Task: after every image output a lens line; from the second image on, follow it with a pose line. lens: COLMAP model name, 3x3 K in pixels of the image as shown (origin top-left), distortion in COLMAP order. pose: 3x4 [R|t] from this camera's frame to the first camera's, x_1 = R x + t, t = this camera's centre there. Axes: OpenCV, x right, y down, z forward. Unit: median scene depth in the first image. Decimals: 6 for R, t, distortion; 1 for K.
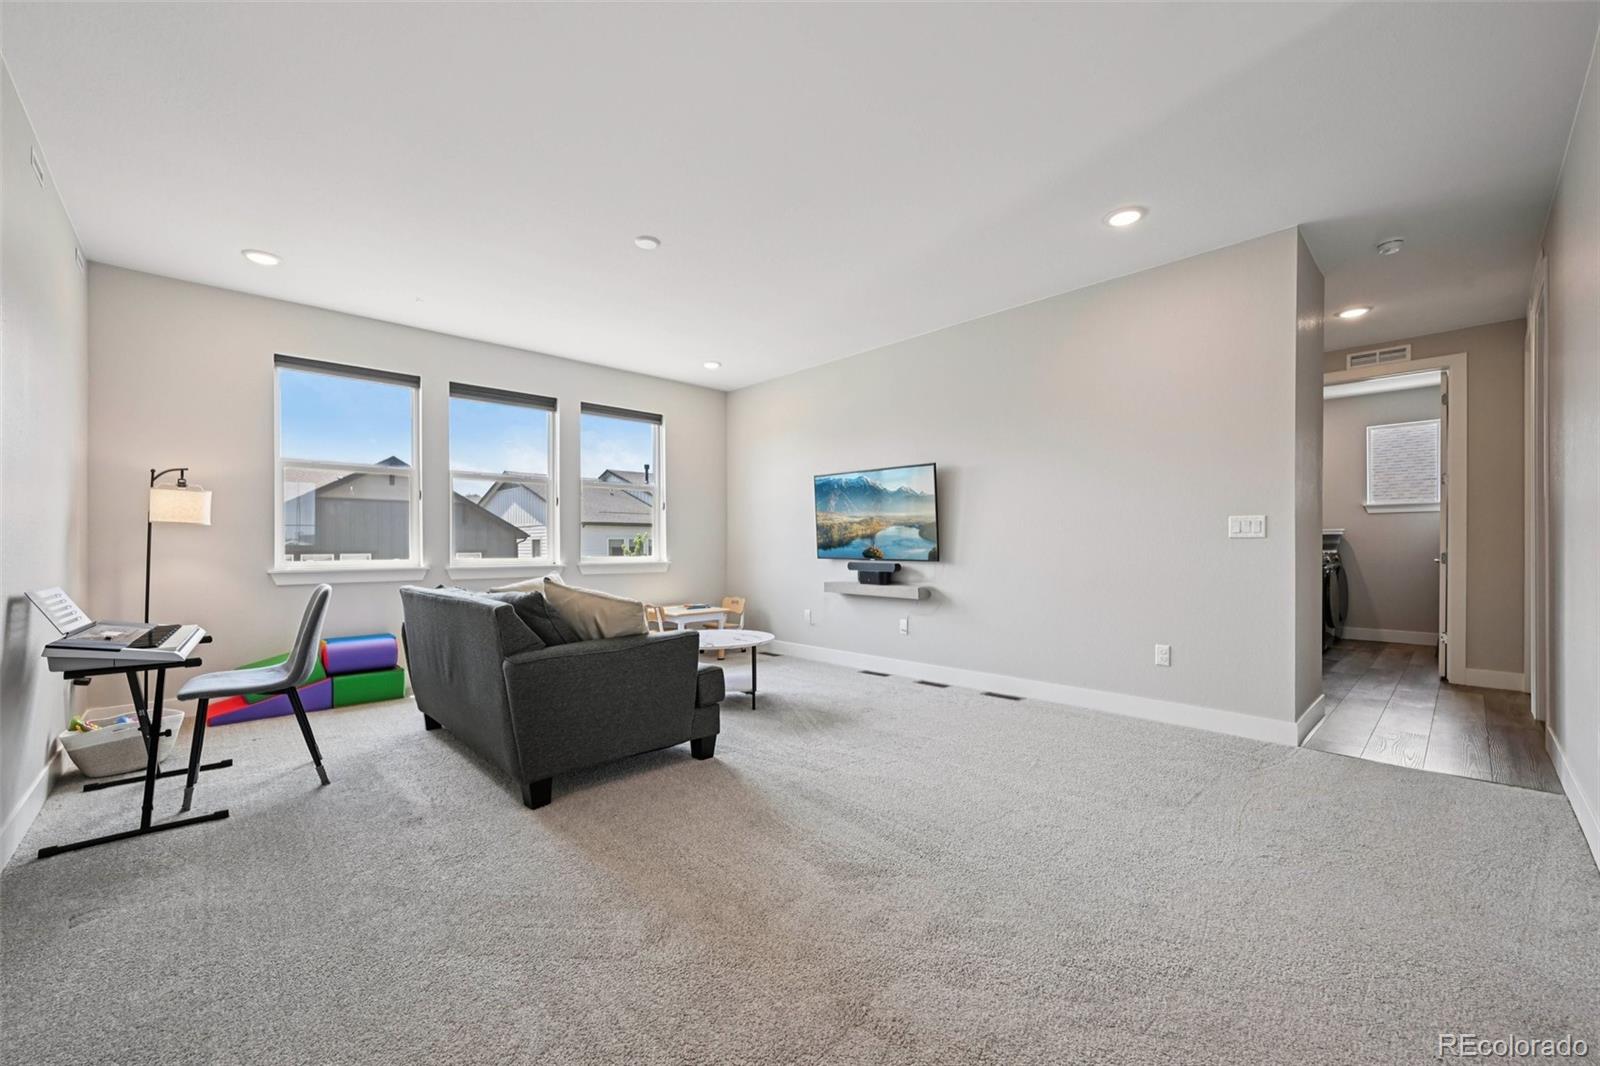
lens RADIAL K [[631.4, 0, 805.6], [0, 631.4, 547.7], [0, 0, 1]] dist [0.001658, 0.000266]
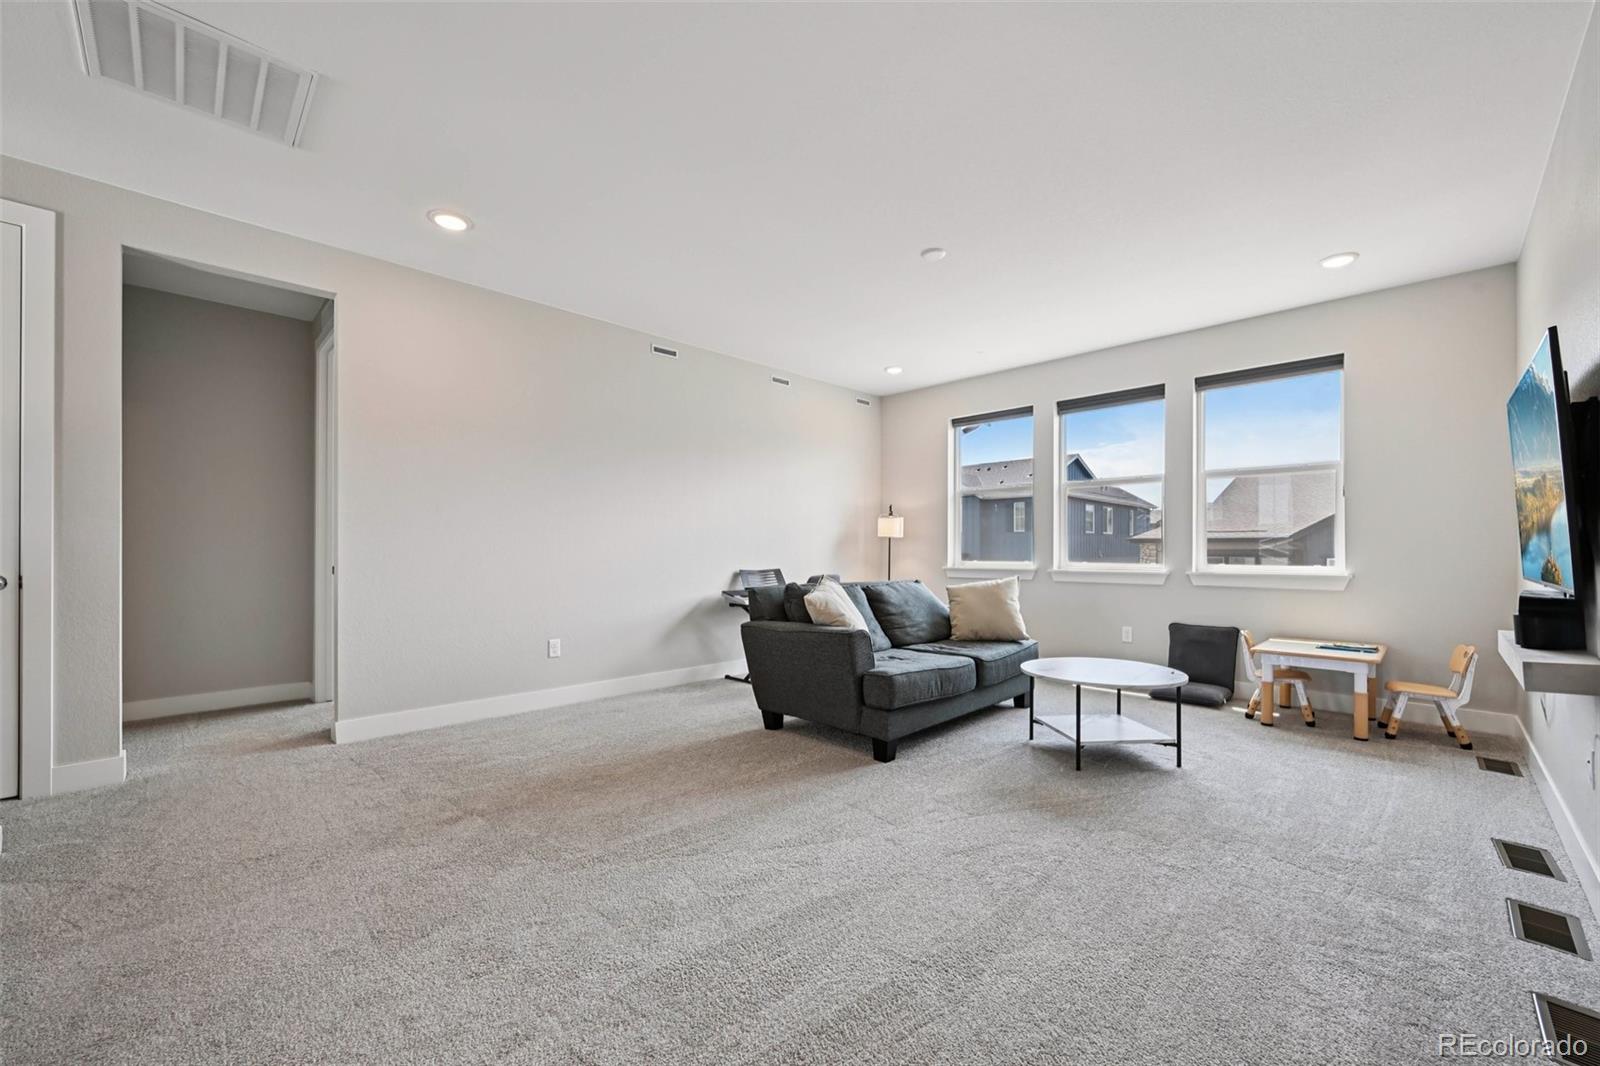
lens RADIAL K [[627.0, 0, 803.4], [0, 627.0, 555.2], [0, 0, 1]] dist [-0.000304, 0.000025]
pose [[0.041290, 0.009520, -0.999102, 0.644149], [-0.005382, 0.999942, 0.009306, -0.002917], [0.999133, 0.004993, 0.041339, 0.641658]]
